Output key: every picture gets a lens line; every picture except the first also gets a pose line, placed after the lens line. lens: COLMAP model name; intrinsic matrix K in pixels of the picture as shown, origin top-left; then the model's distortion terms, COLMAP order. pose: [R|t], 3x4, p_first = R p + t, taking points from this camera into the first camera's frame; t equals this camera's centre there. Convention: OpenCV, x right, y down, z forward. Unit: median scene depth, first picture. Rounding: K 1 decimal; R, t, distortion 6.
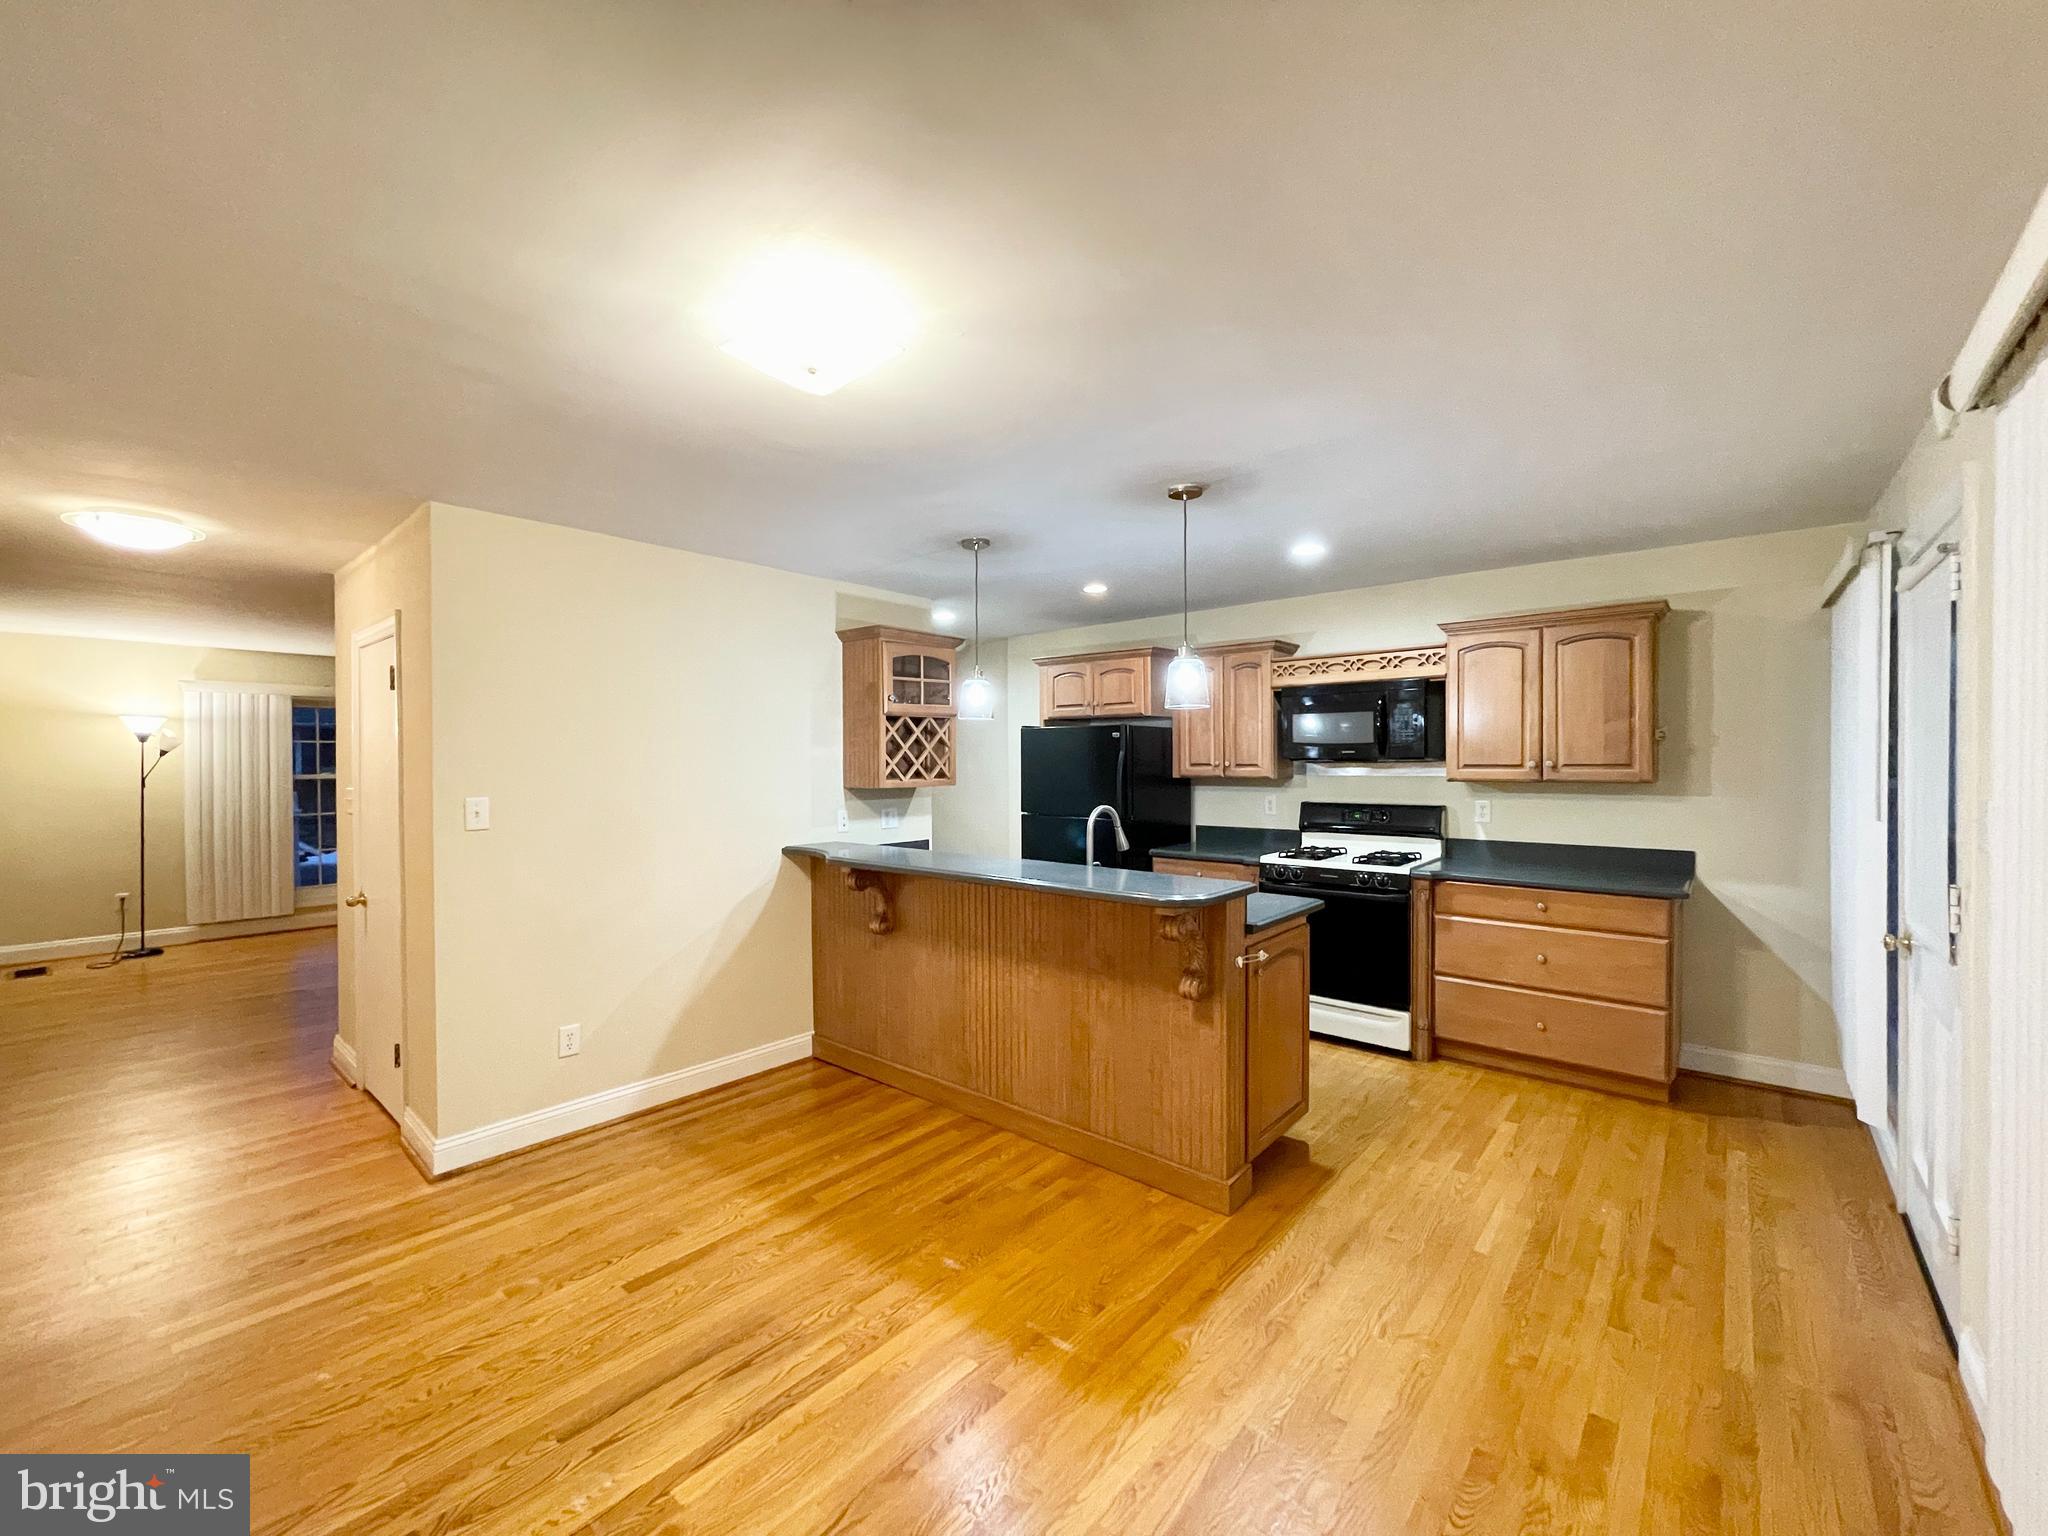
lens RADIAL K [[827.1, 0, 1027.2], [0, 827.1, 765.5], [0, 0, 1]] dist [-0.000347, -0.001012]
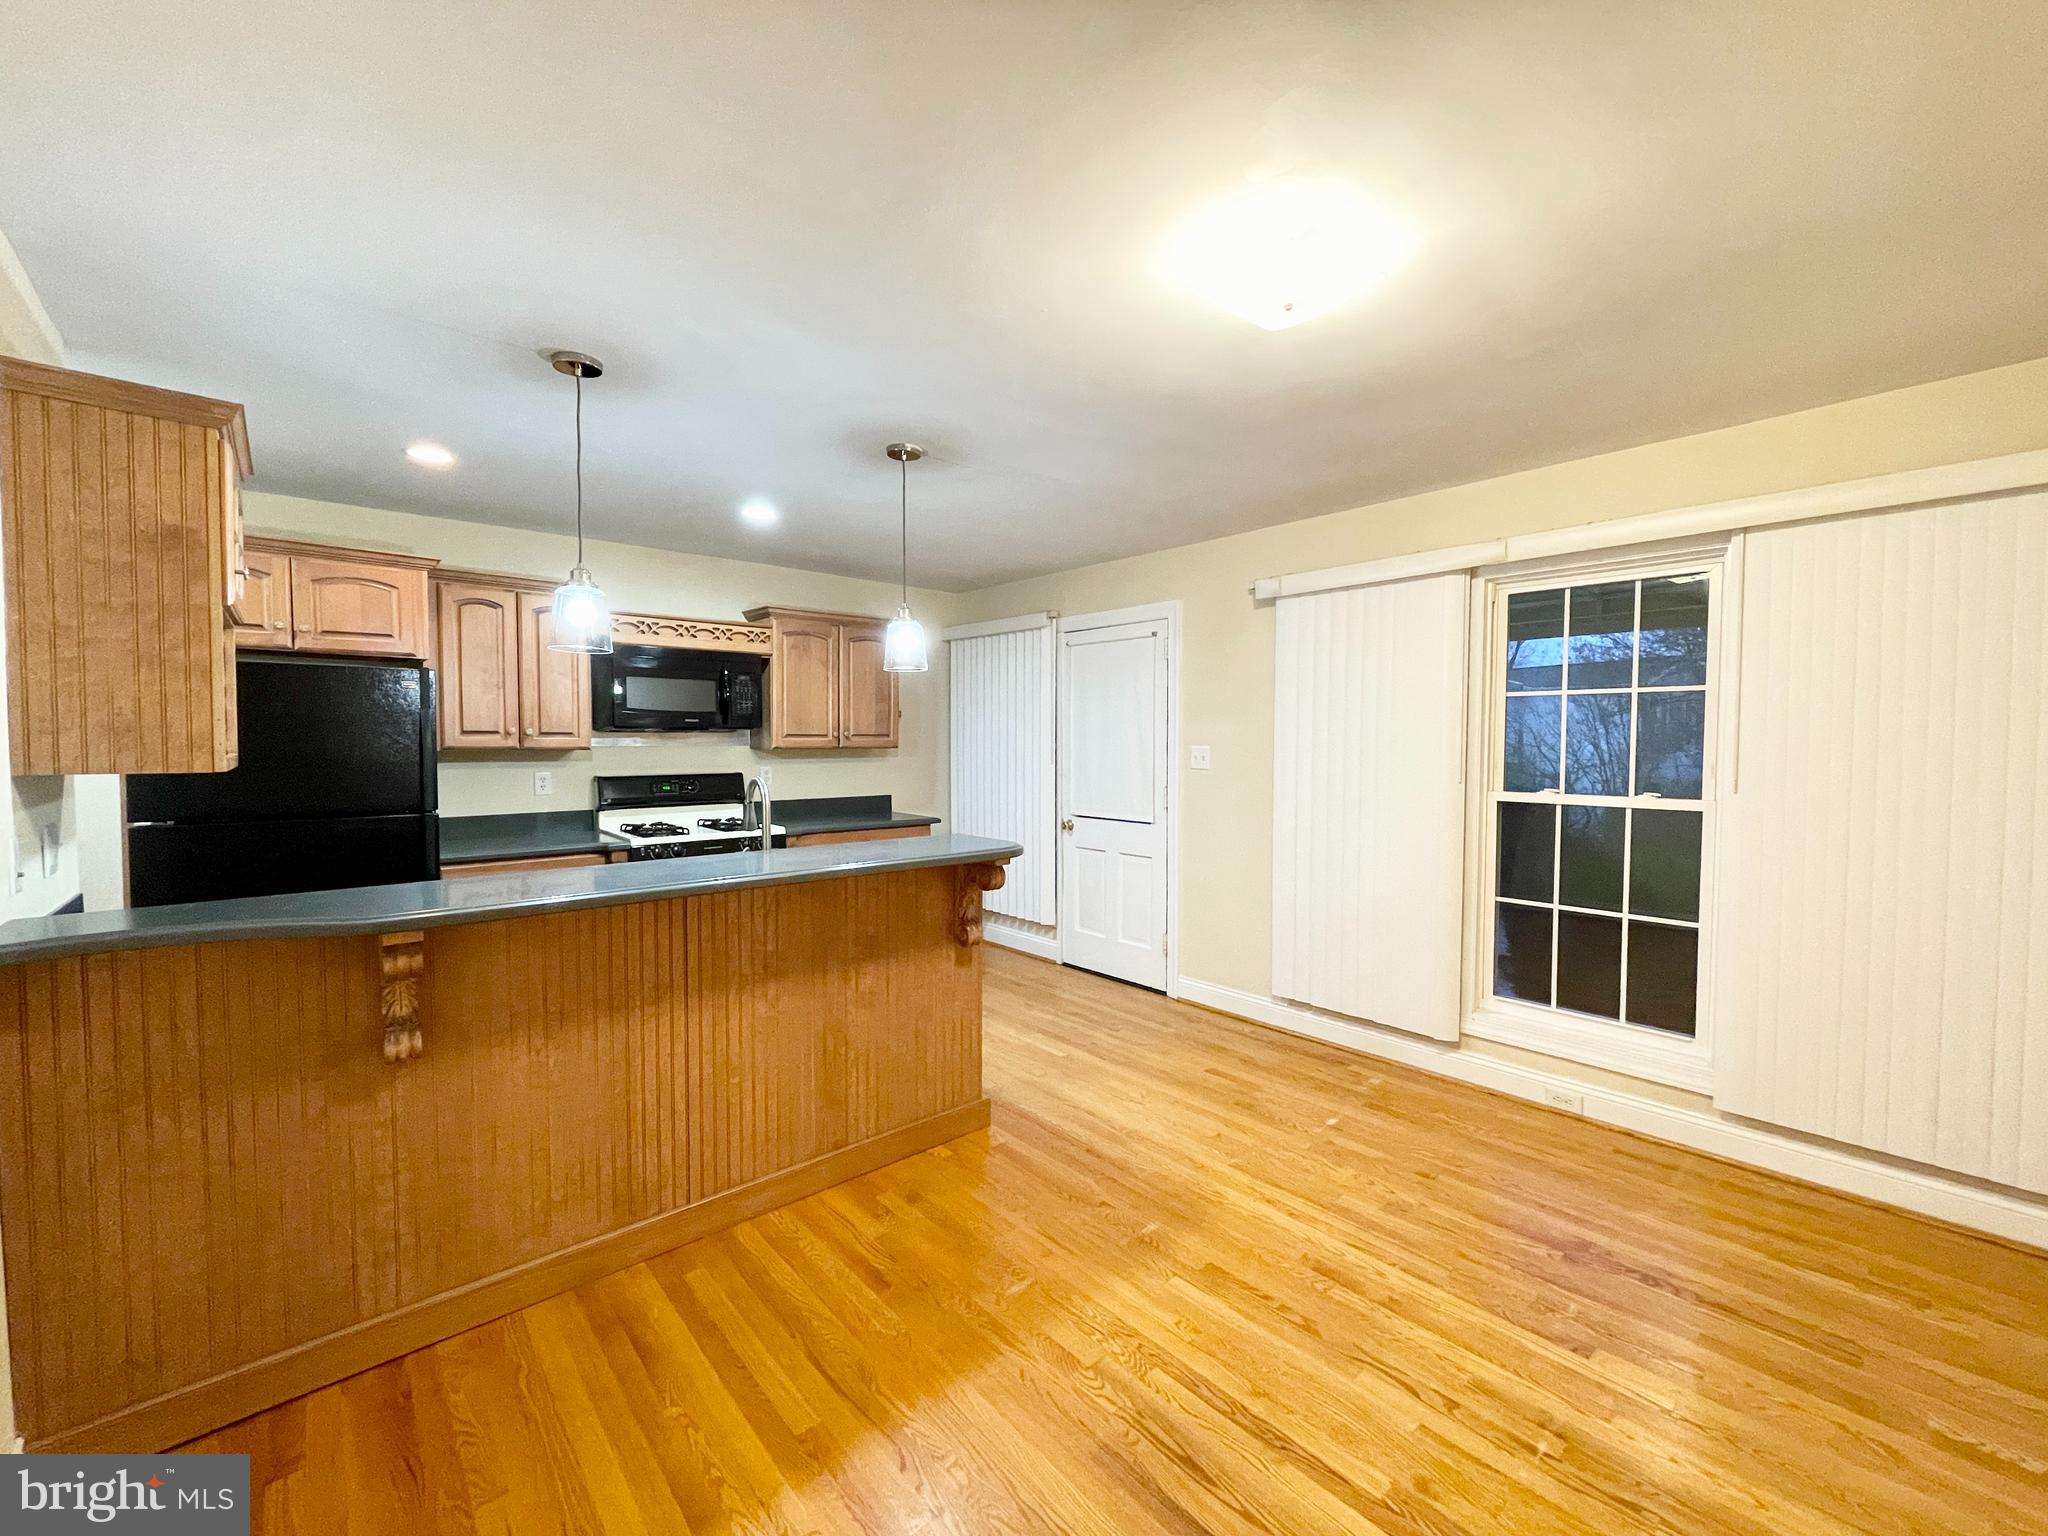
lens RADIAL K [[827.1, 0, 1027.7], [0, 827.1, 766.5], [0, 0, 1]] dist [-0.000347, -0.001012]
pose [[0.138839, -0.026518, 0.989960, -0.597315], [0.004660, 0.999648, 0.026124, 0.016137], [-0.990304, 0.000986, 0.138913, 0.547229]]
